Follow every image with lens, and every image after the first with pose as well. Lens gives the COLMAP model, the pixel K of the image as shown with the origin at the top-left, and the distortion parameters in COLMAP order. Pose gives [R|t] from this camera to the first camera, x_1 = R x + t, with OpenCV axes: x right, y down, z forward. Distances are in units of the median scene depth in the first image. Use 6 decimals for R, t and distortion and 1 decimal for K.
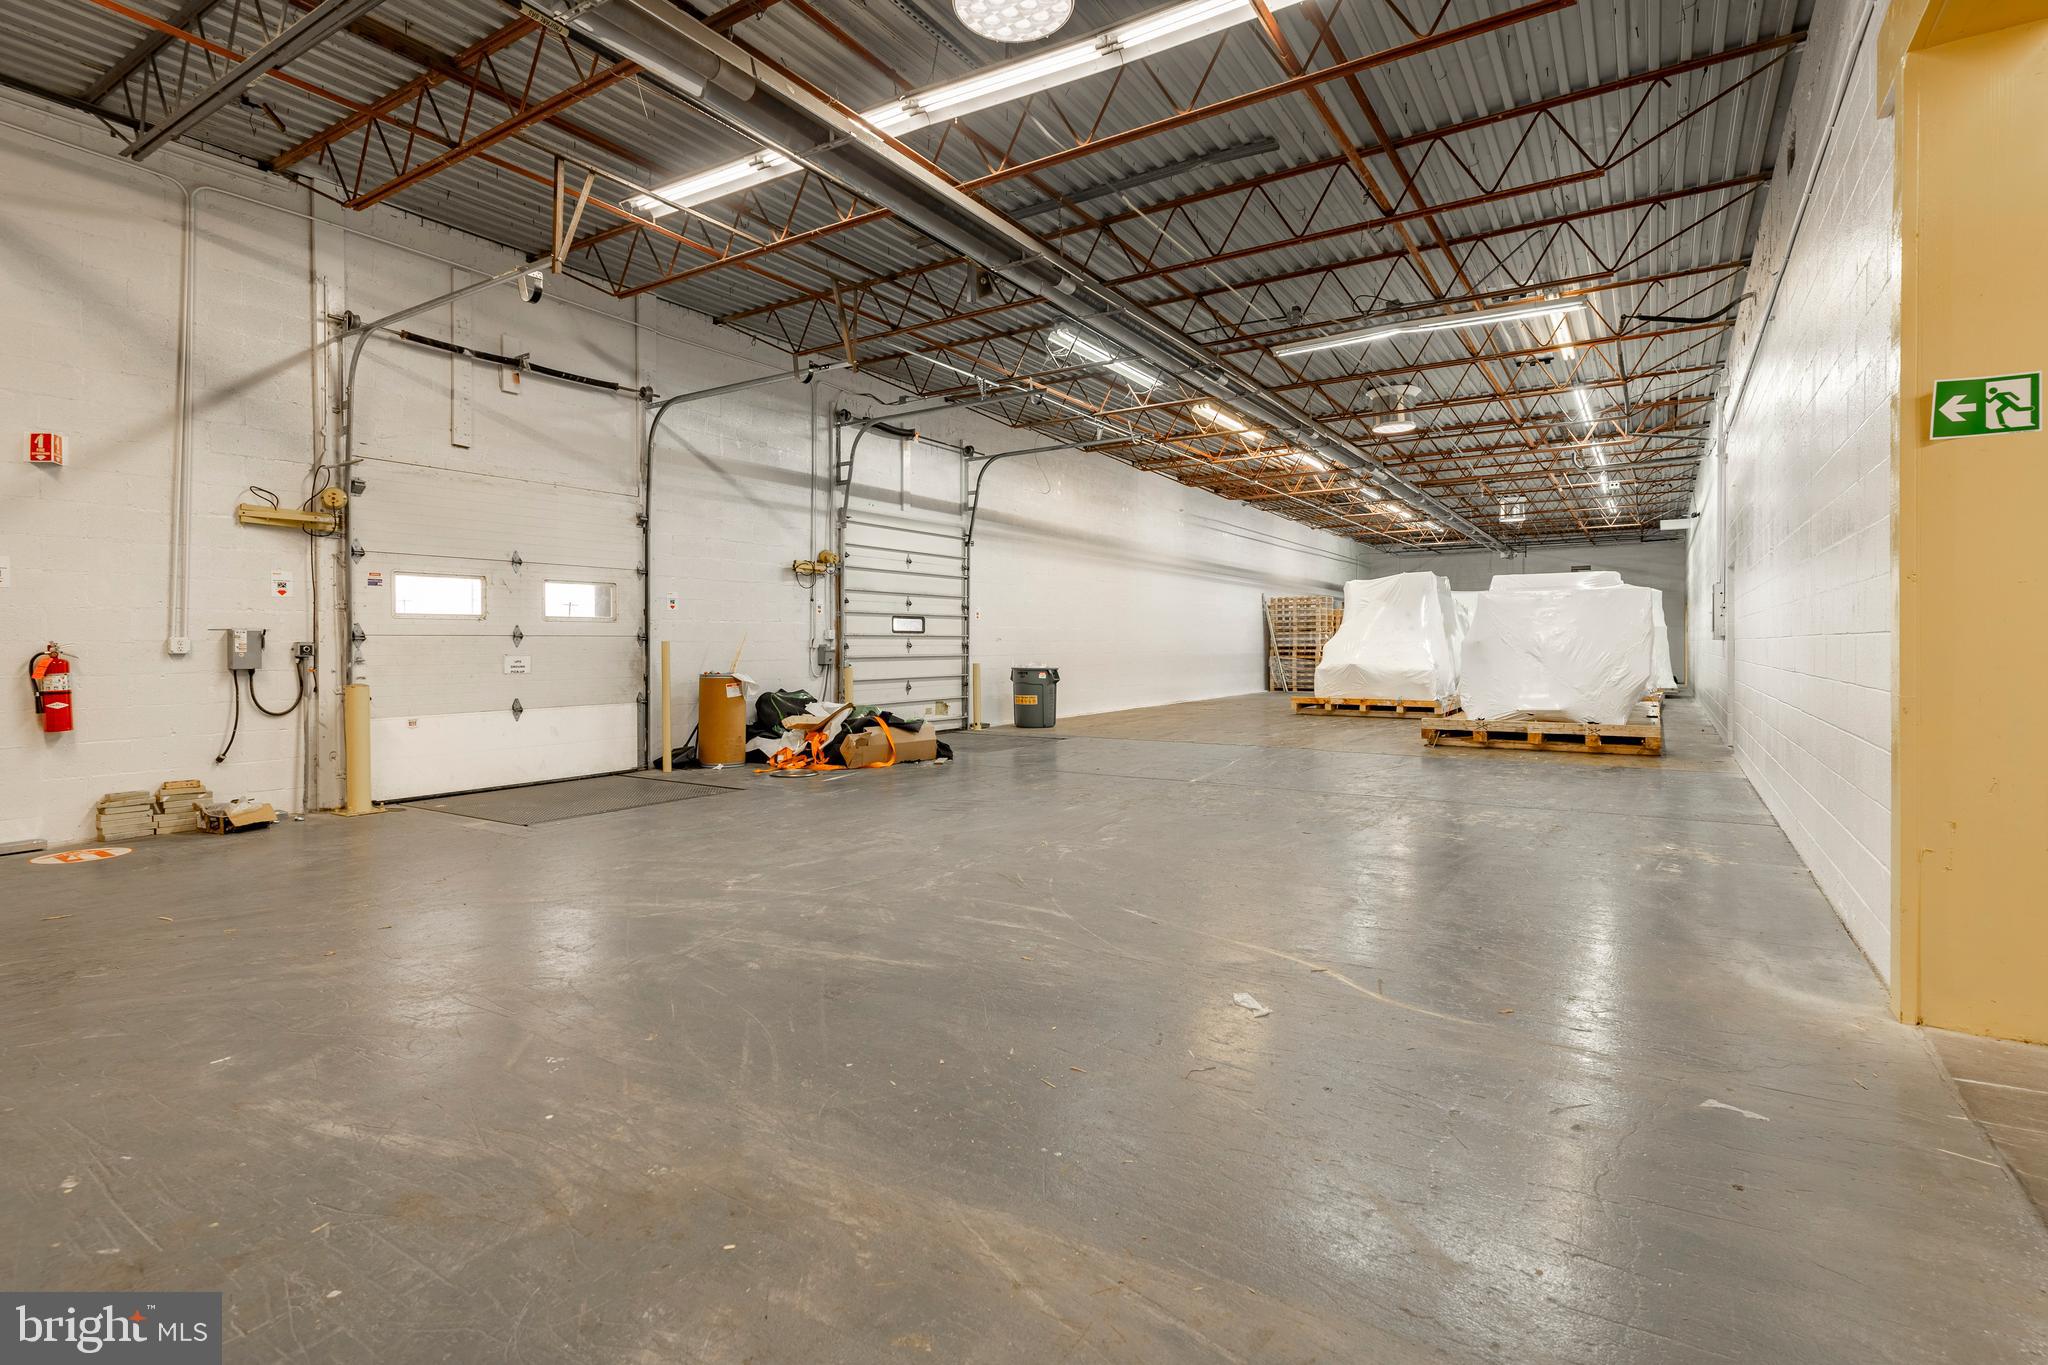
lens RADIAL K [[1034.3, 0, 1021.2], [0, 1034.3, 638.5], [0, 0, 1]] dist [0.017455, -0.000346]
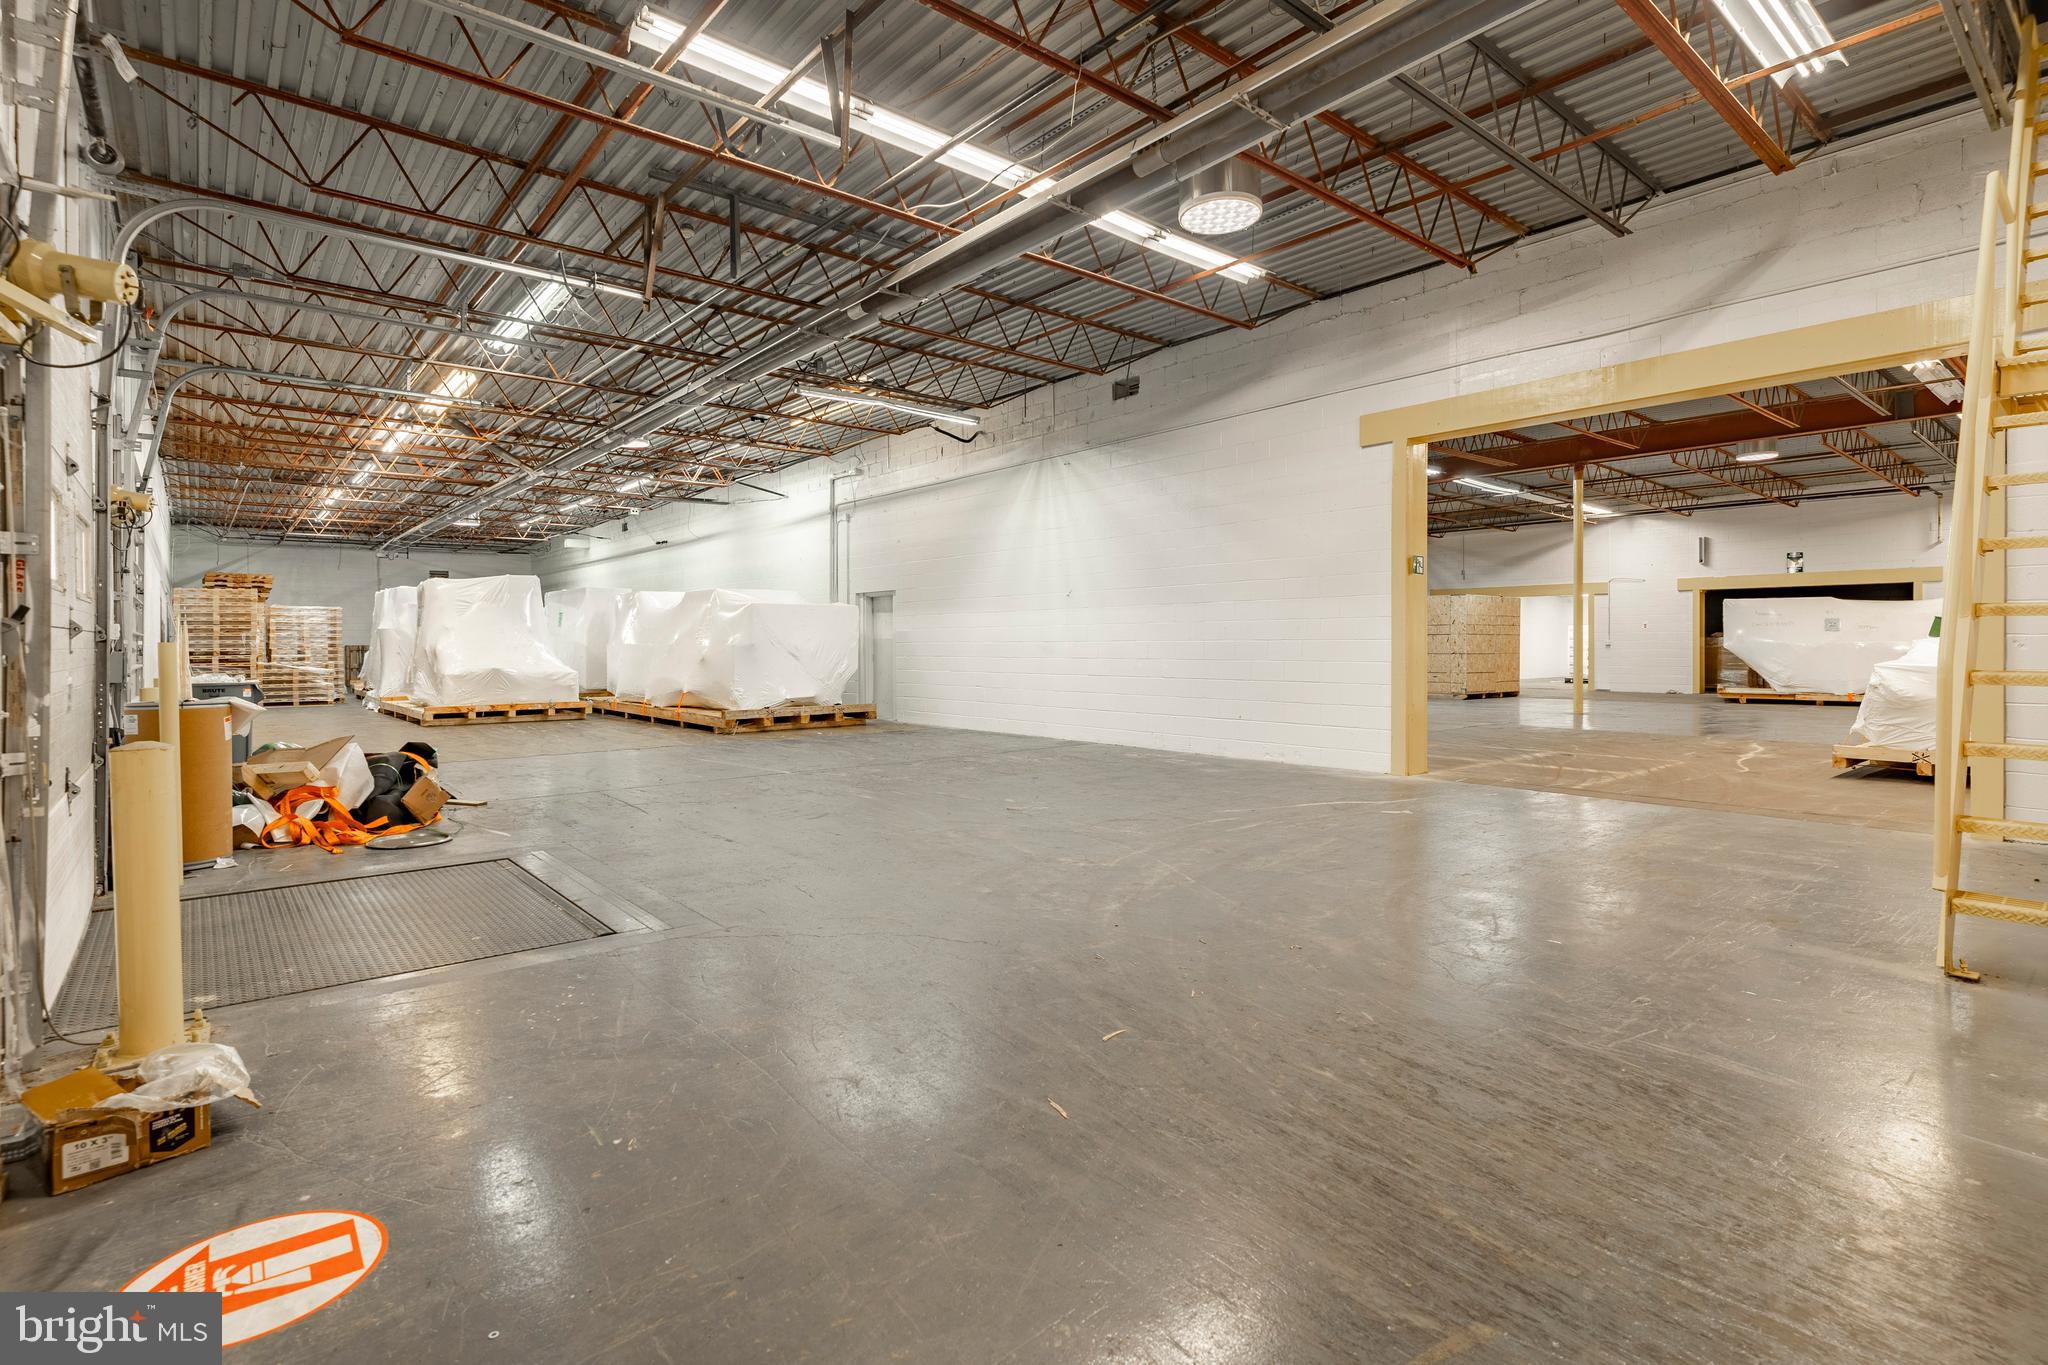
lens RADIAL K [[1034.3, 0, 1021.2], [0, 1034.3, 638.5], [0, 0, 1]] dist [0.017455, -0.000346]
pose [[0.268348, 0.008905, 0.963281, -1.560723], [-0.003456, 0.999960, -0.008281, 0.011459], [-0.963316, -0.001107, 0.268368, 0.911641]]
